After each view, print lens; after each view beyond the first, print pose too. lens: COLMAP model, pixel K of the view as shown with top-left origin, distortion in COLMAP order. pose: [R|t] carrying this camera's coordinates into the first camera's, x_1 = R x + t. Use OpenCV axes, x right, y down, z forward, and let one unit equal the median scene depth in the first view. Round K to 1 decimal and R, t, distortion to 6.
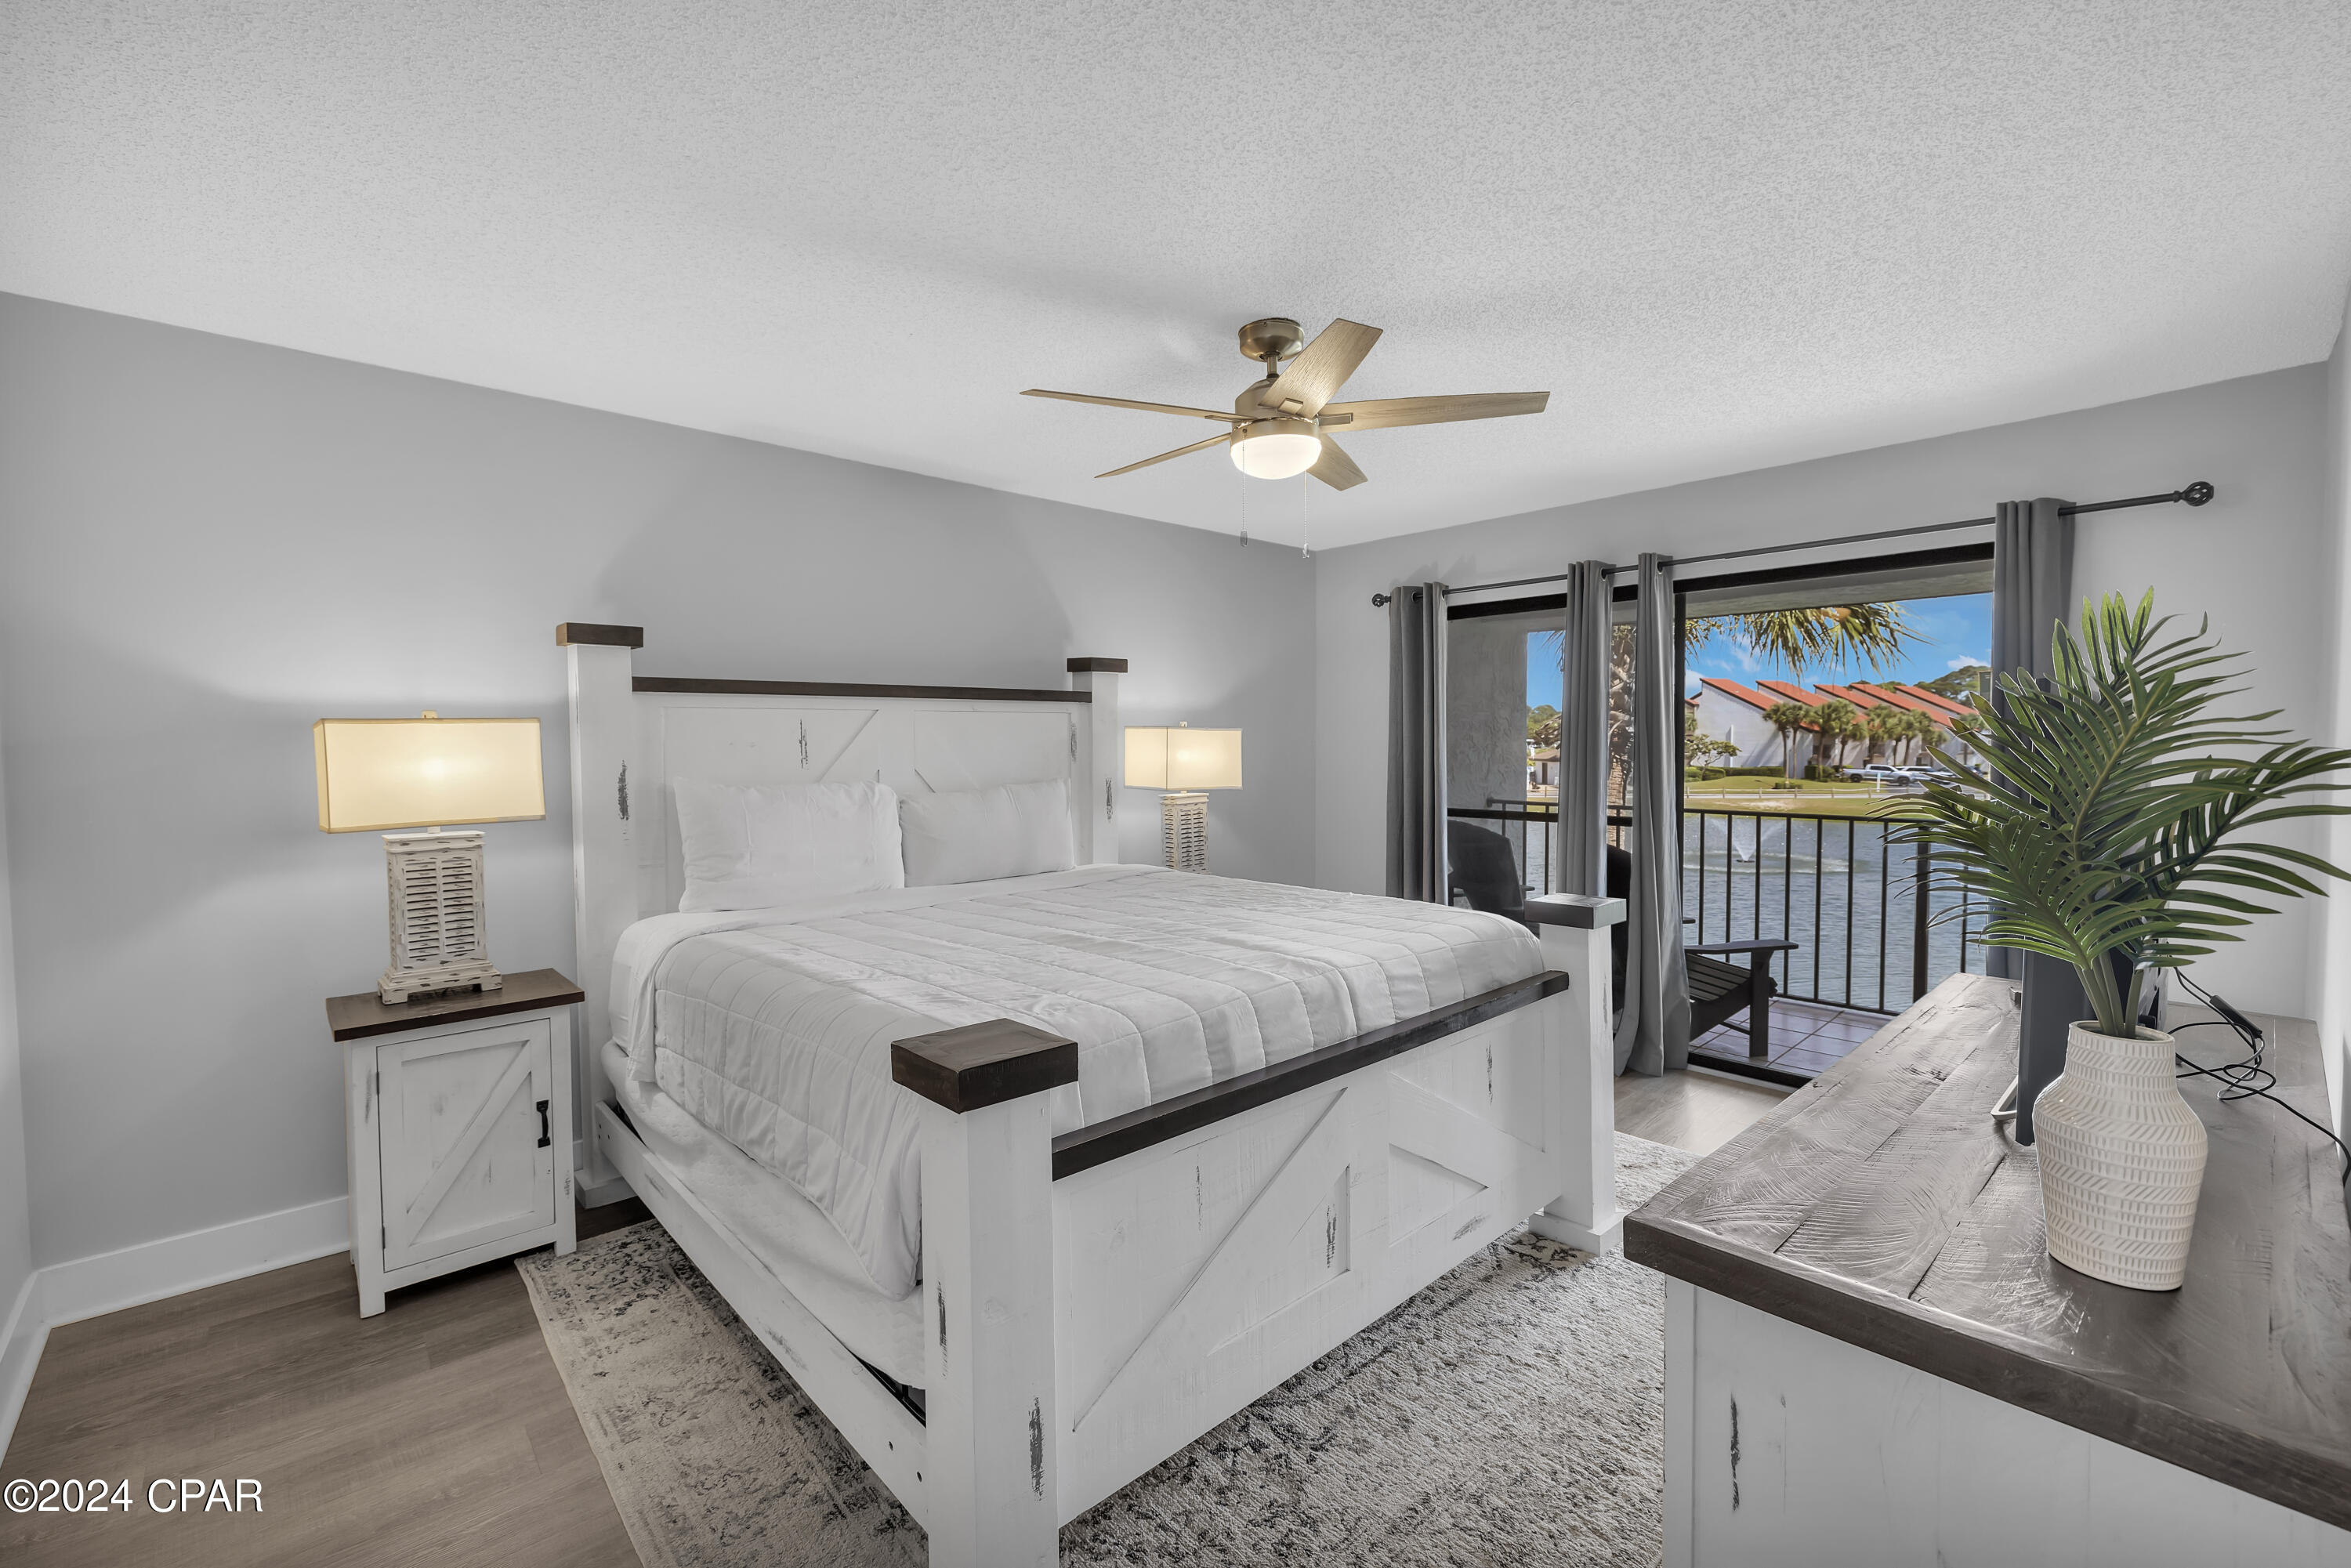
lens RADIAL K [[1012.5, 0, 1169.6], [0, 1012.5, 764.8], [0, 0, 1]] dist [-0.000719, -0.000190]
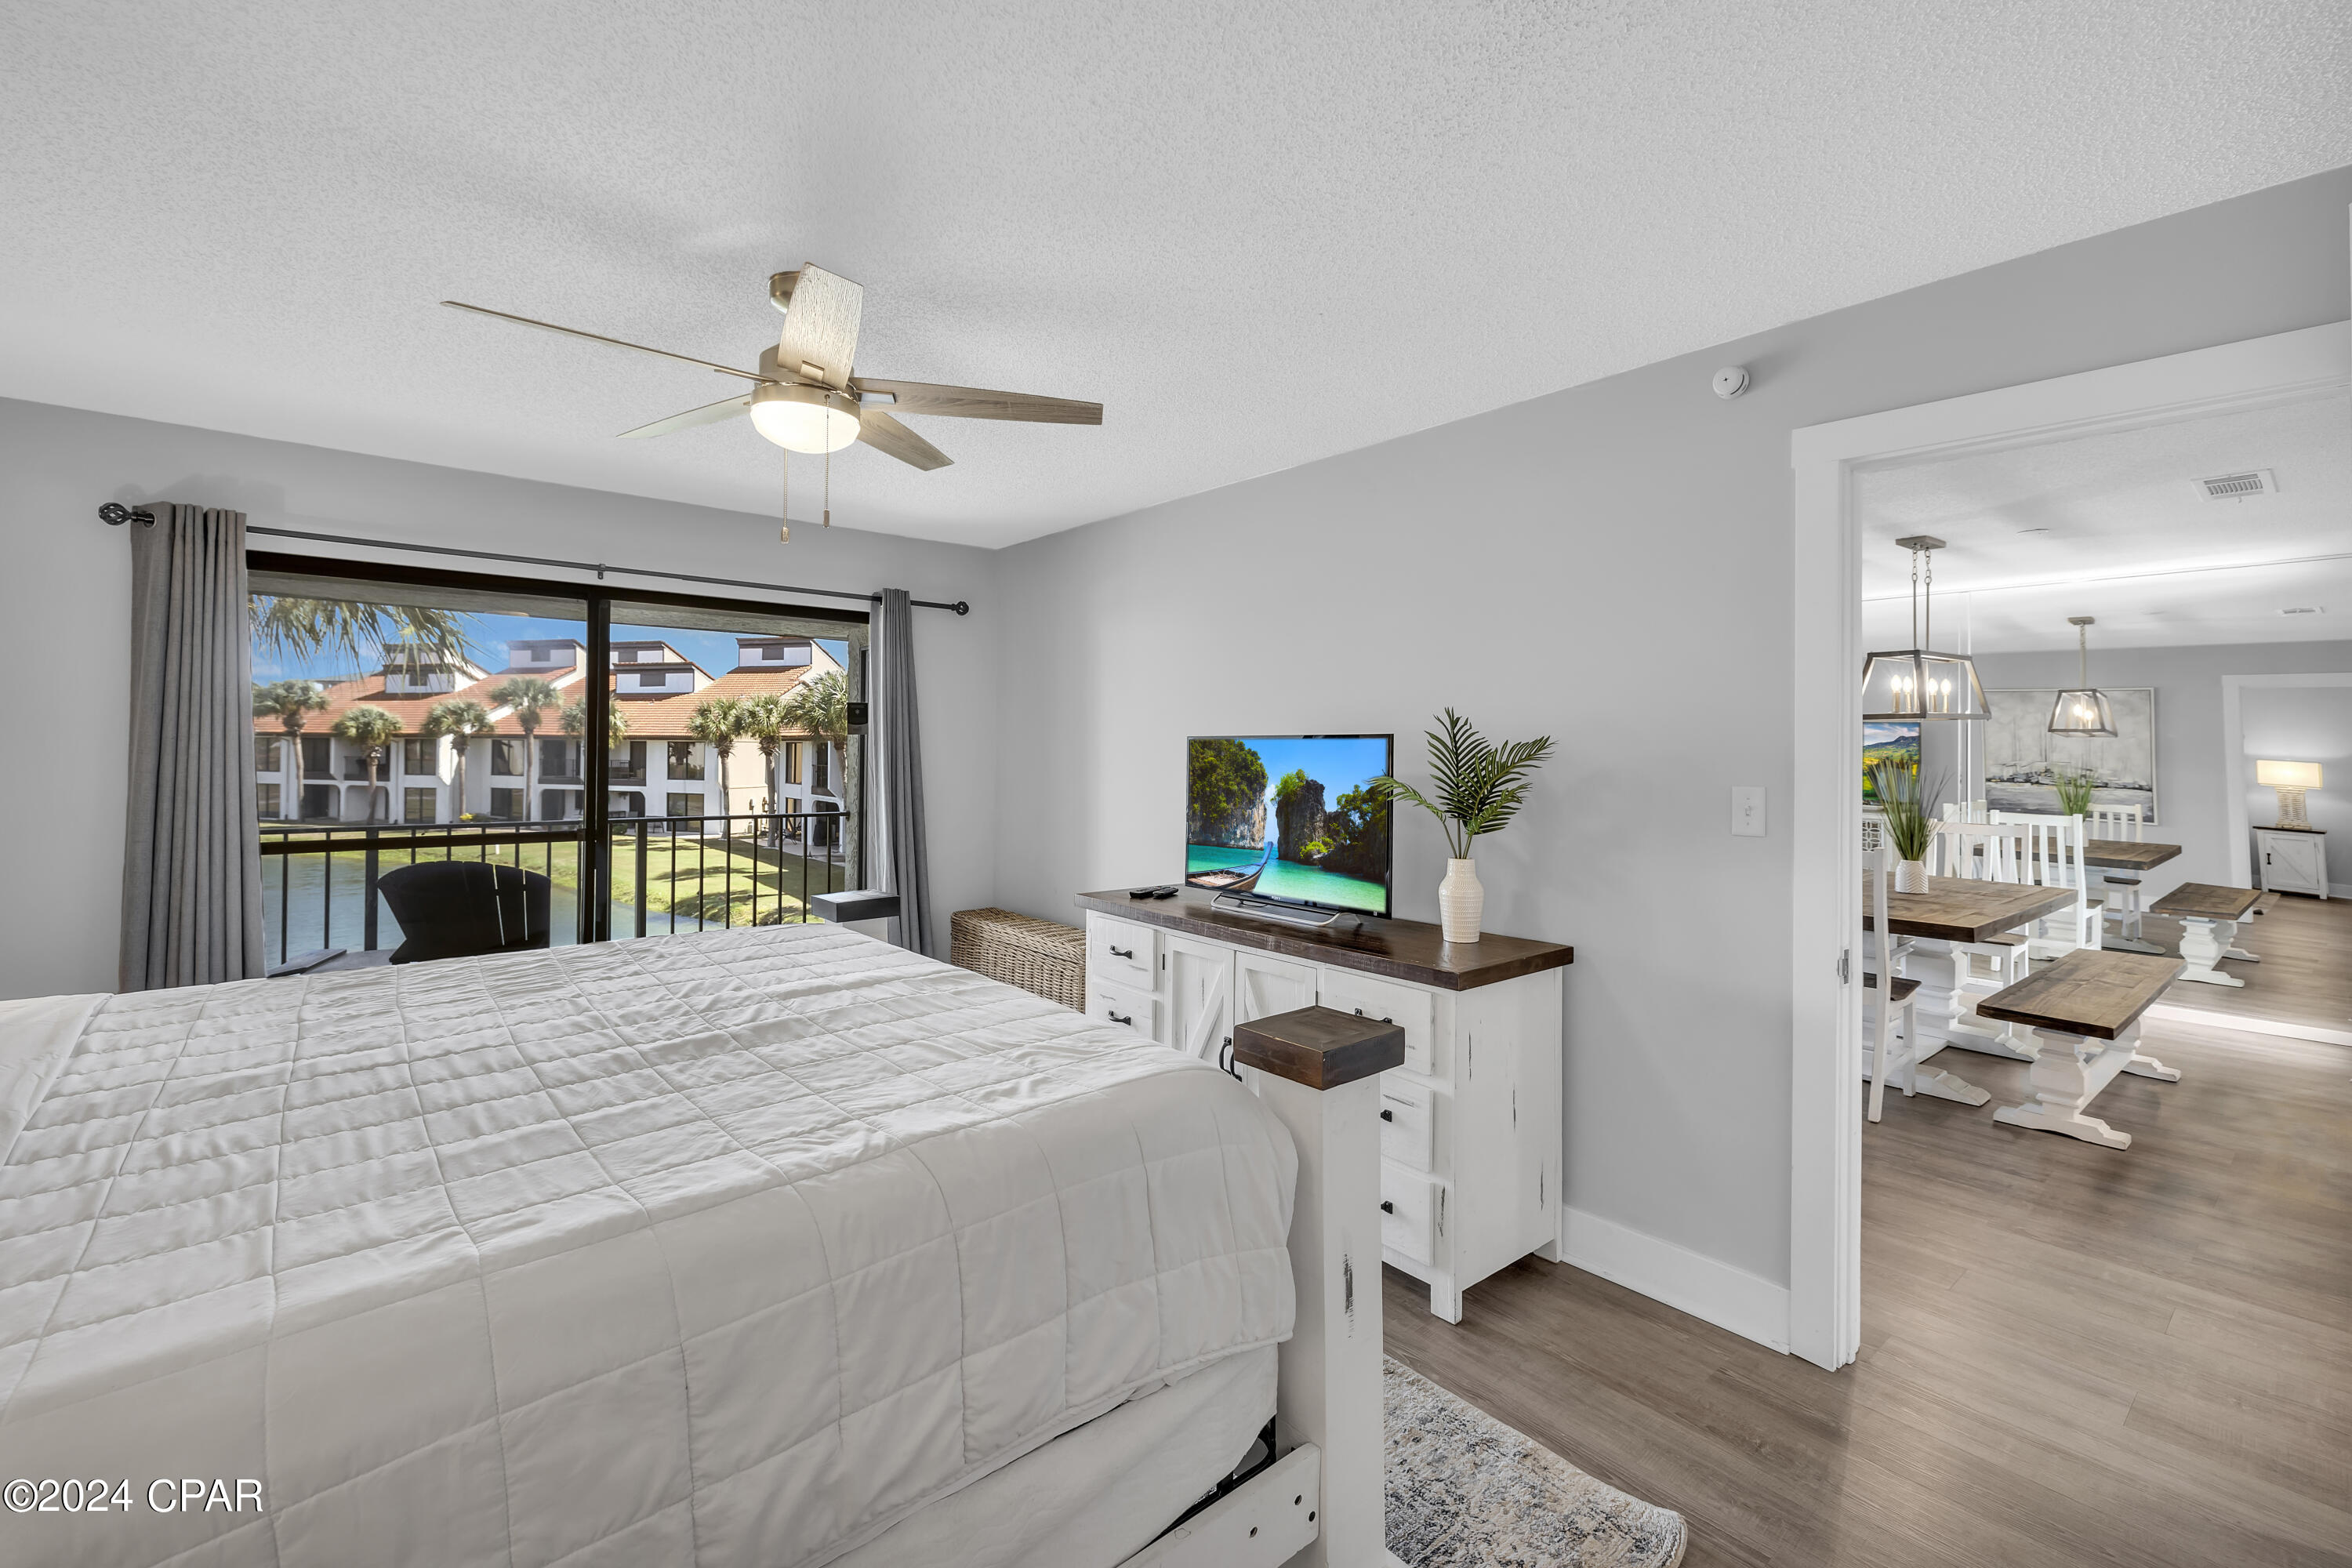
lens RADIAL K [[1004.2, 0, 1183.7], [0, 1004.2, 742.2], [0, 0, 1]] dist [-0.002021, -0.000294]
pose [[0.012736, 0.016635, 0.999781, -0.682093], [0.015920, 0.999731, -0.016837, -0.005360], [-0.999792, 0.016131, 0.012468, 0.605003]]
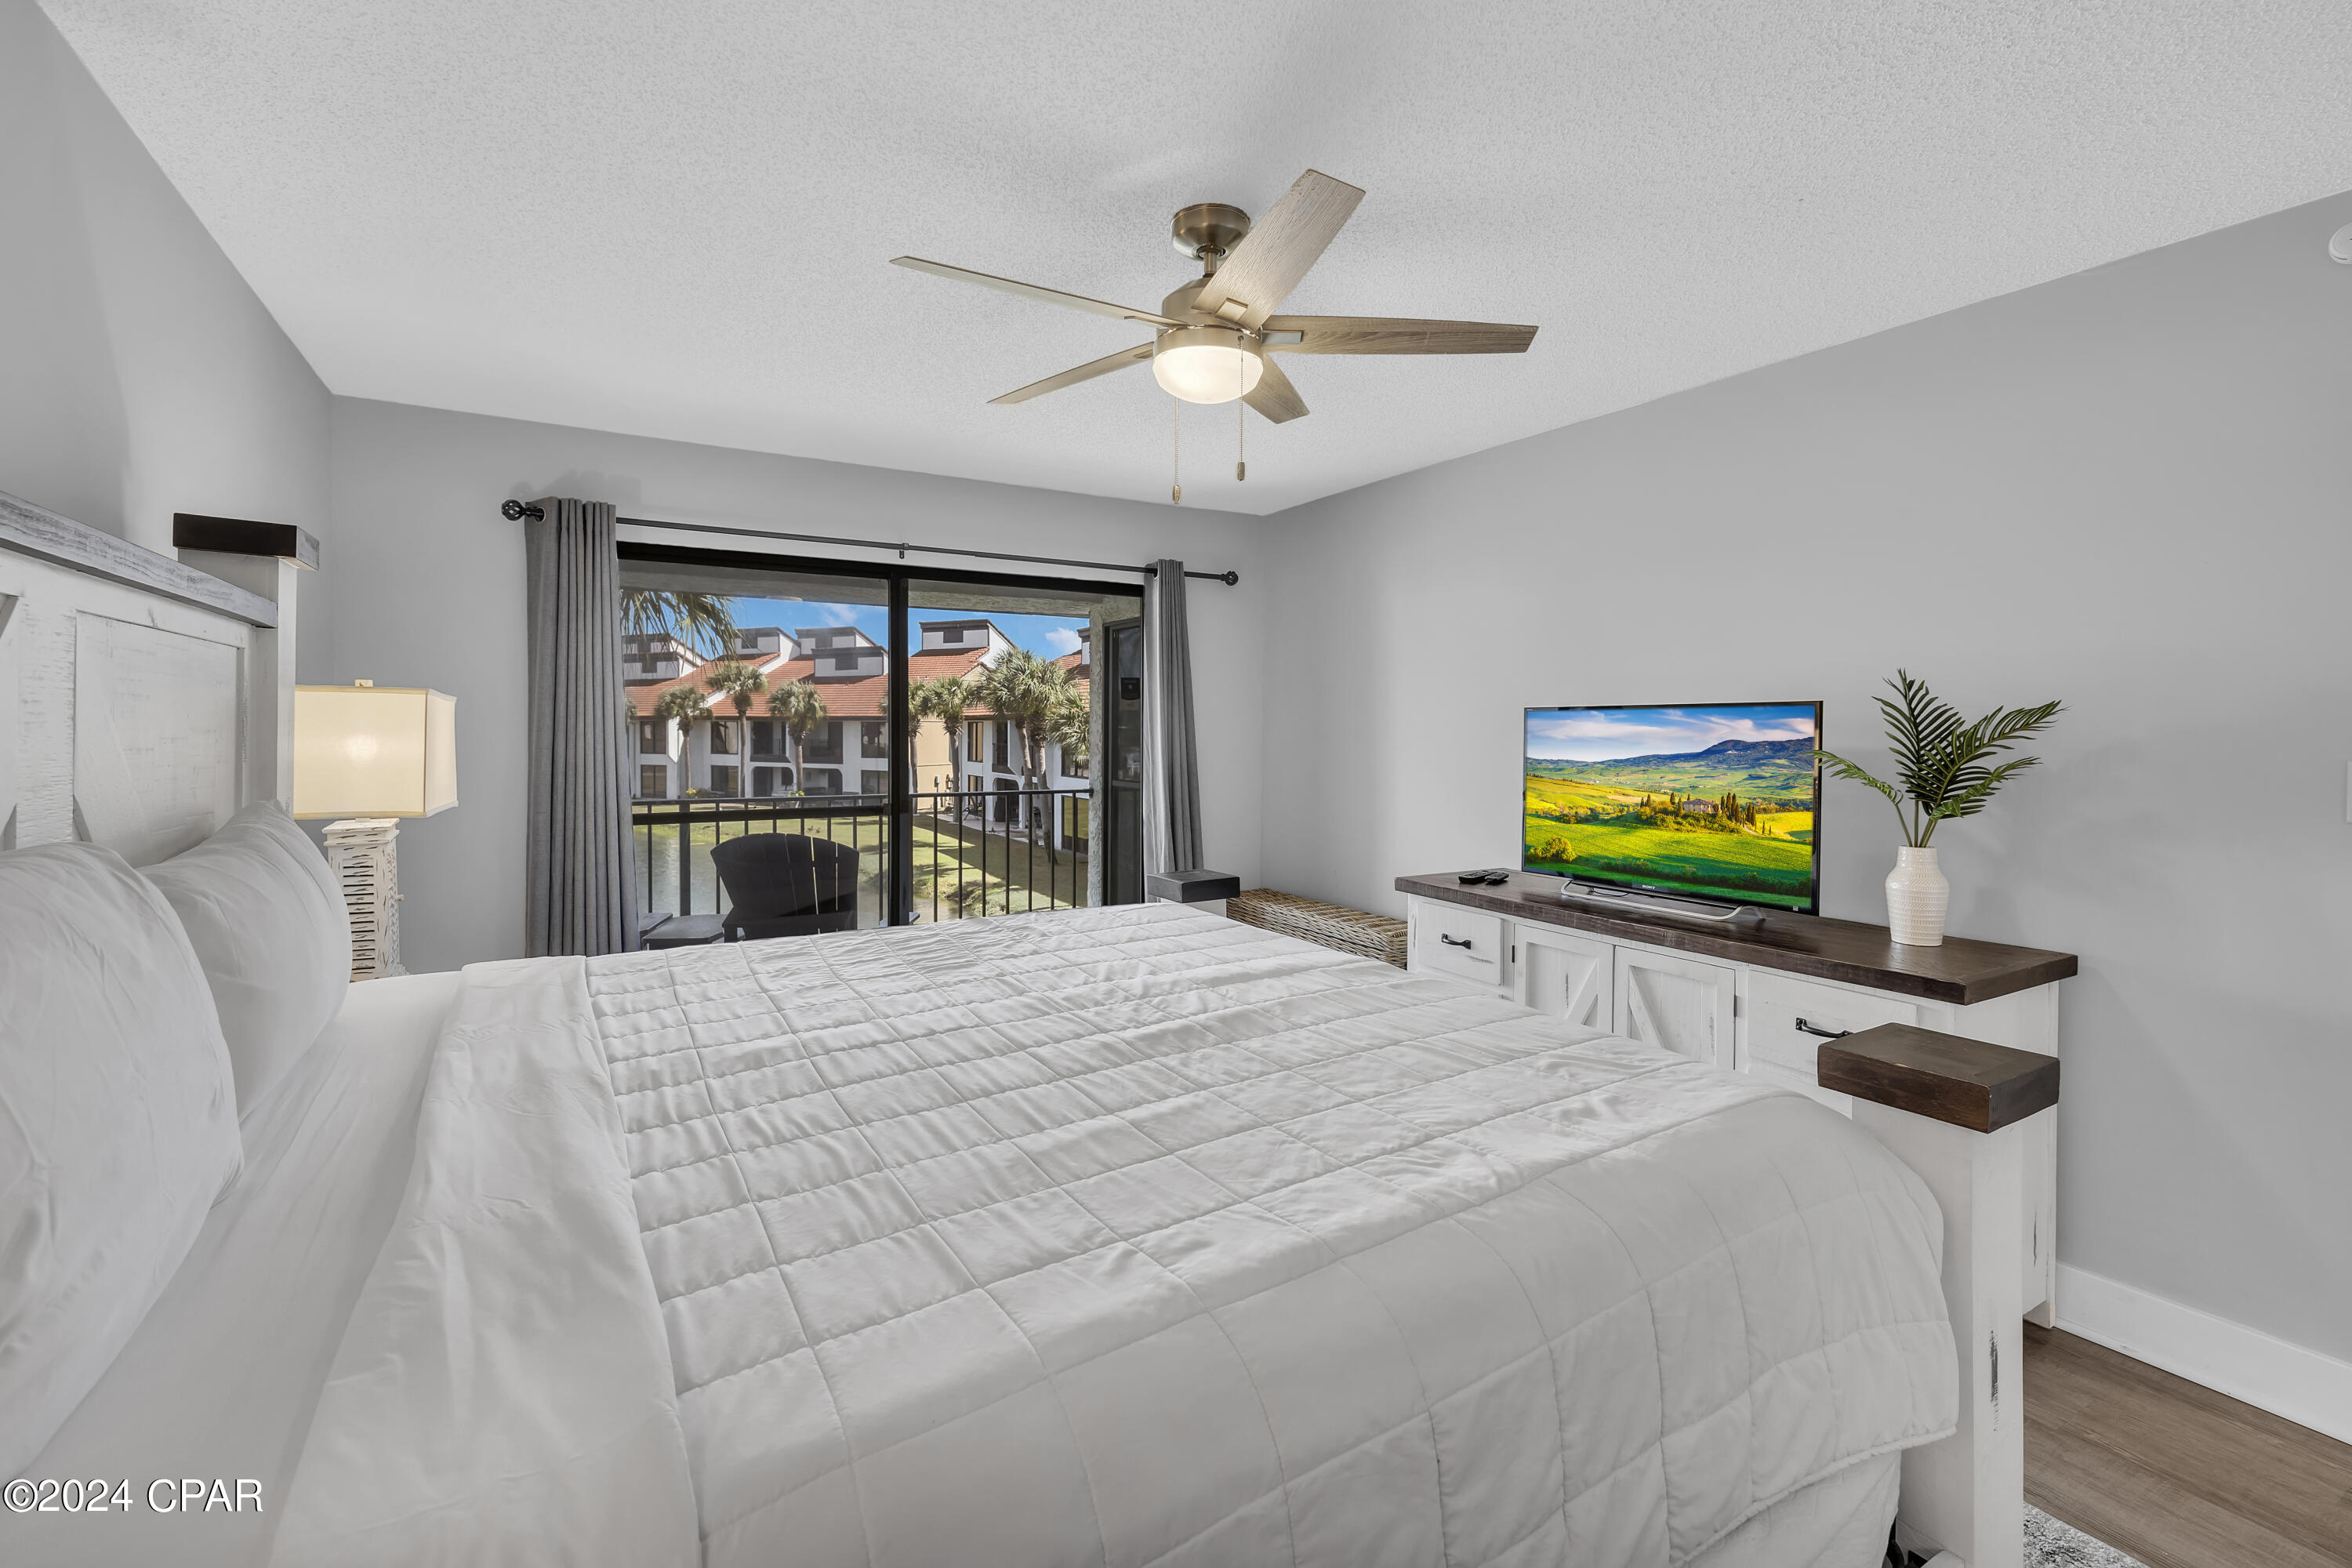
lens RADIAL K [[1013.6, 0, 1156.0], [0, 1013.6, 750.6], [0, 0, 1]] dist [-0.002911, -0.000489]
pose [[0.193393, -0.013470, 0.981029, -0.639465], [0.019475, 0.999761, 0.009888, -0.004418], [-0.980928, 0.017193, 0.193609, 0.804192]]
